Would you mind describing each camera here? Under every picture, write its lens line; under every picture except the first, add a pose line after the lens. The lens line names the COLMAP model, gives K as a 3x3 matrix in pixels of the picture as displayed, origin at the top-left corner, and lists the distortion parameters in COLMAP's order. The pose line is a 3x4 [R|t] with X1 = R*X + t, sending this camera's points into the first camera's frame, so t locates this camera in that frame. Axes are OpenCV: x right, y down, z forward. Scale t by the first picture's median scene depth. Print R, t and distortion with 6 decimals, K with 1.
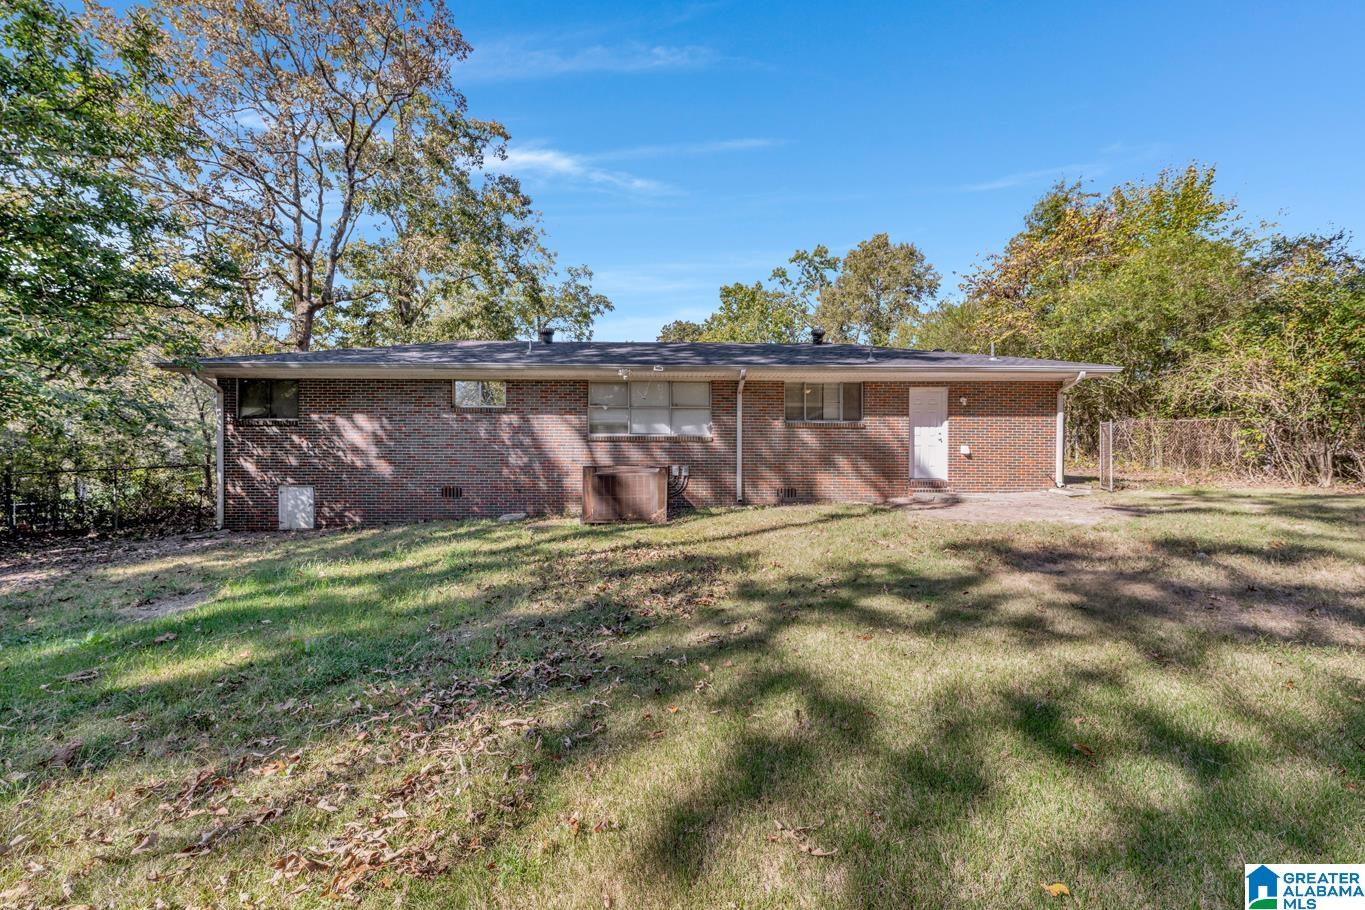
lens RADIAL K [[538.5, 0, 679.4], [0, 538.5, 458.0], [0, 0, 1]] dist [0.000548, 0.000187]
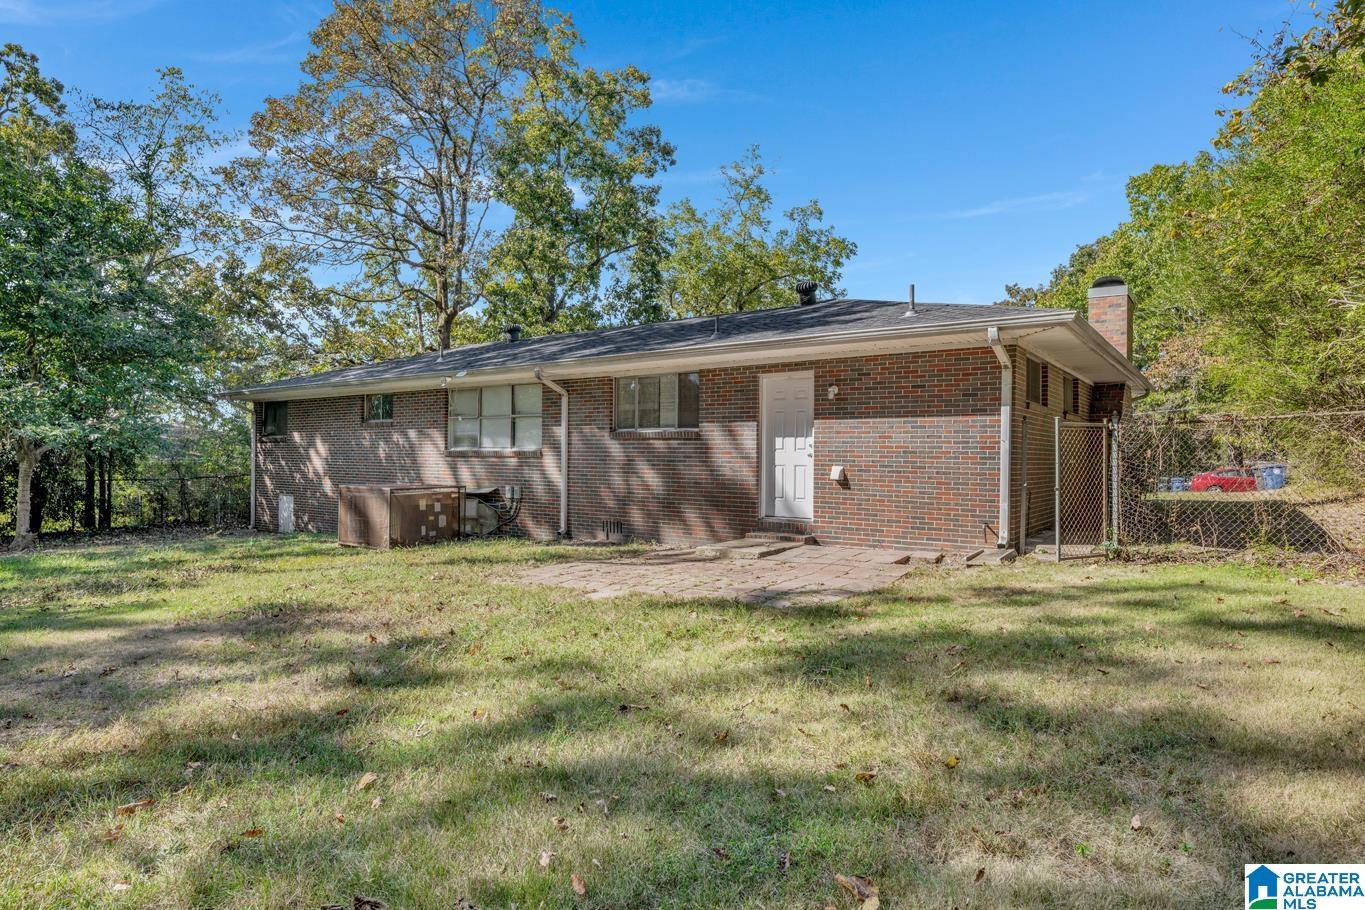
lens RADIAL K [[774.2, 0, 682.5], [0, 774.2, 455.0], [0, 0, 1]] dist [-0.035352, -0.000153]
pose [[0.786830, 0.004662, -0.617152, 0.921431], [-0.010379, 0.999930, -0.005678, -0.030590], [0.617082, 0.010873, 0.786823, 0.232957]]
